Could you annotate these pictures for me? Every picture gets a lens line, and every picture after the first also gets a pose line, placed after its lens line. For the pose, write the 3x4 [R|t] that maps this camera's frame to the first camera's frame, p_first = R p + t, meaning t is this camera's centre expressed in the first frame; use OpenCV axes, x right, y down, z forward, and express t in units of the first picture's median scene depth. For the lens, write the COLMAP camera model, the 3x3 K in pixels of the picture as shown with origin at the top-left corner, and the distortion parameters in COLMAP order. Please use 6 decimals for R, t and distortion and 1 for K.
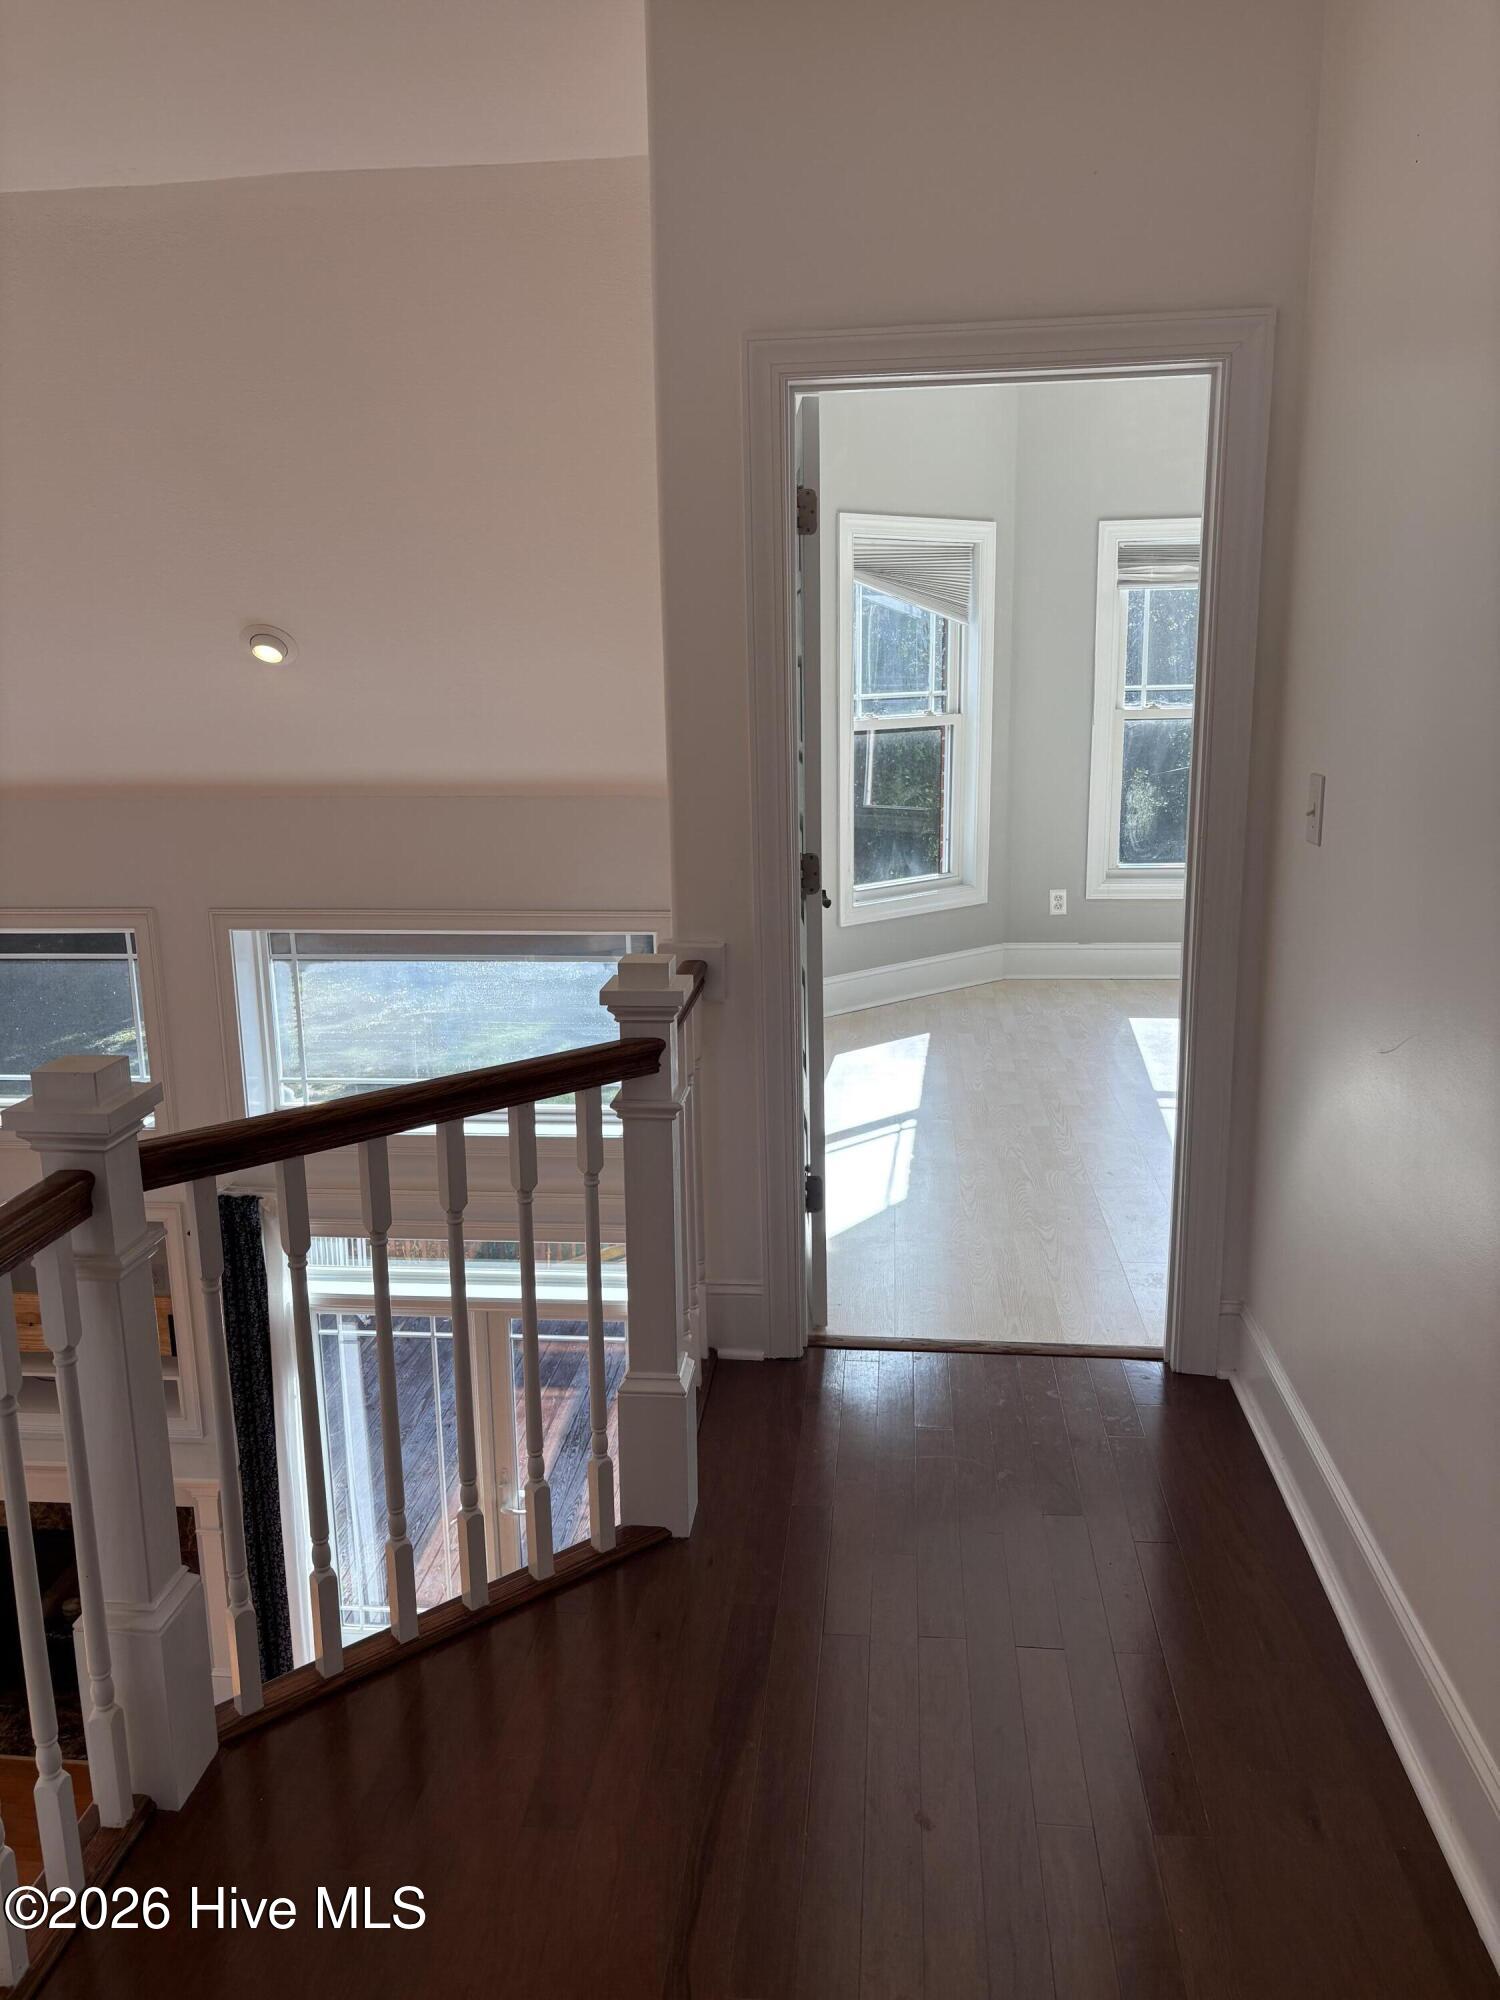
lens RADIAL K [[1503.1, 0, 756.4], [0, 1503.1, 1006.2], [0, 0, 1]] dist [0.076671, -0.167531]
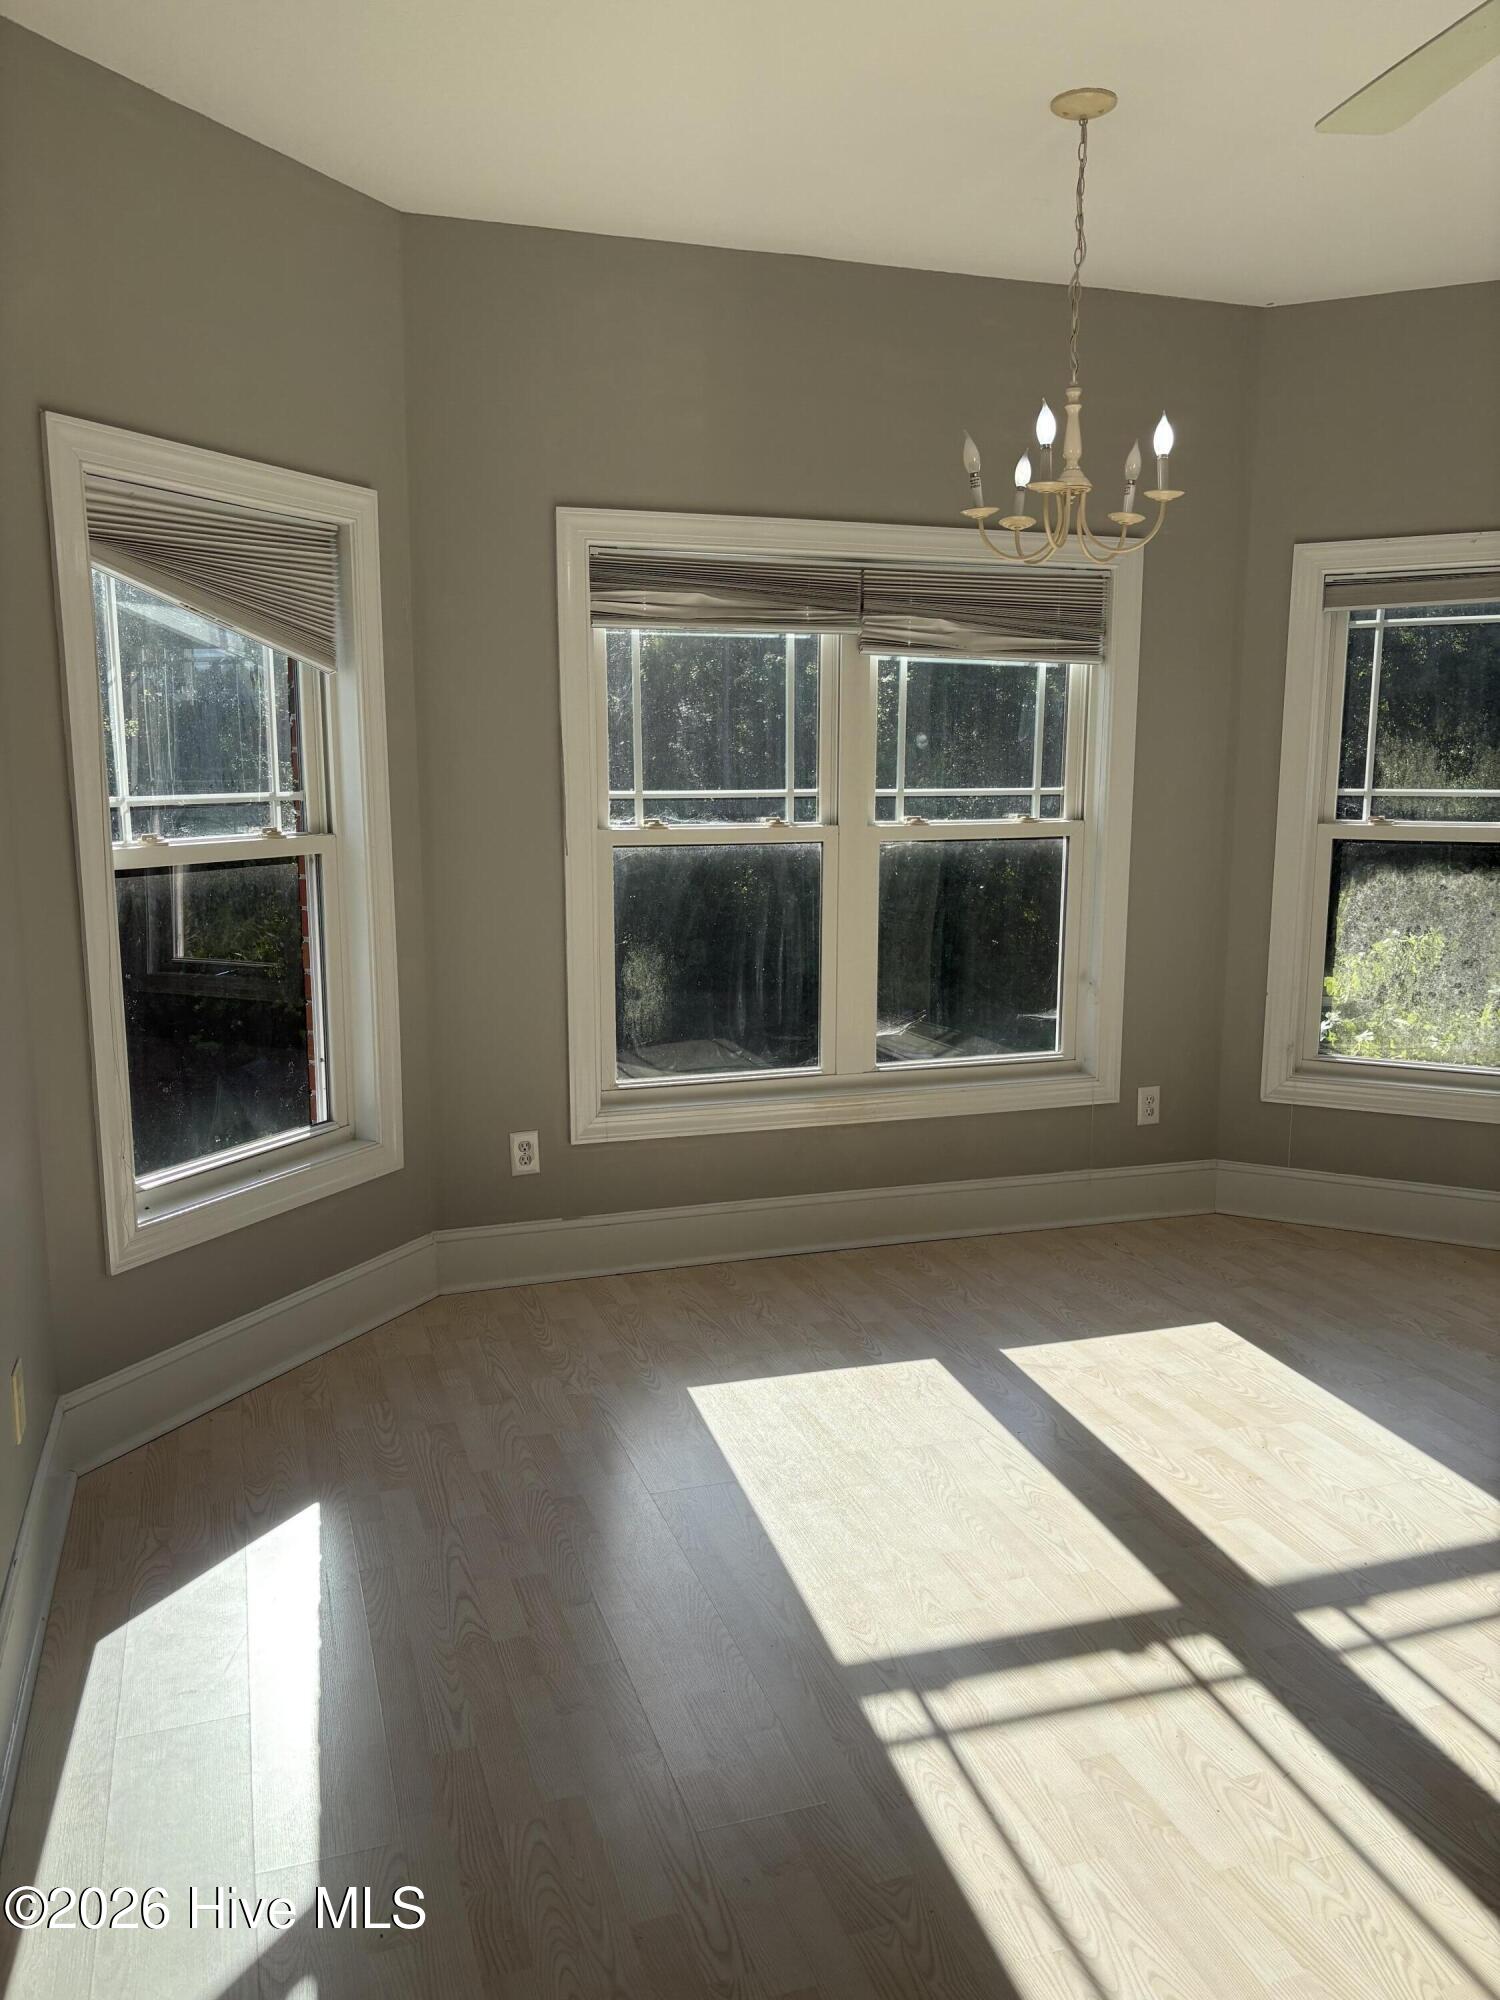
lens RADIAL K [[1503.1, 0, 756.4], [0, 1503.1, 1006.2], [0, 0, 1]] dist [0.076671, -0.167531]
pose [[0.915911, -0.048789, 0.398405, 0.053998], [0.083552, 0.994017, -0.070355, -0.079799], [-0.392589, 0.097727, 0.914507, 0.439400]]
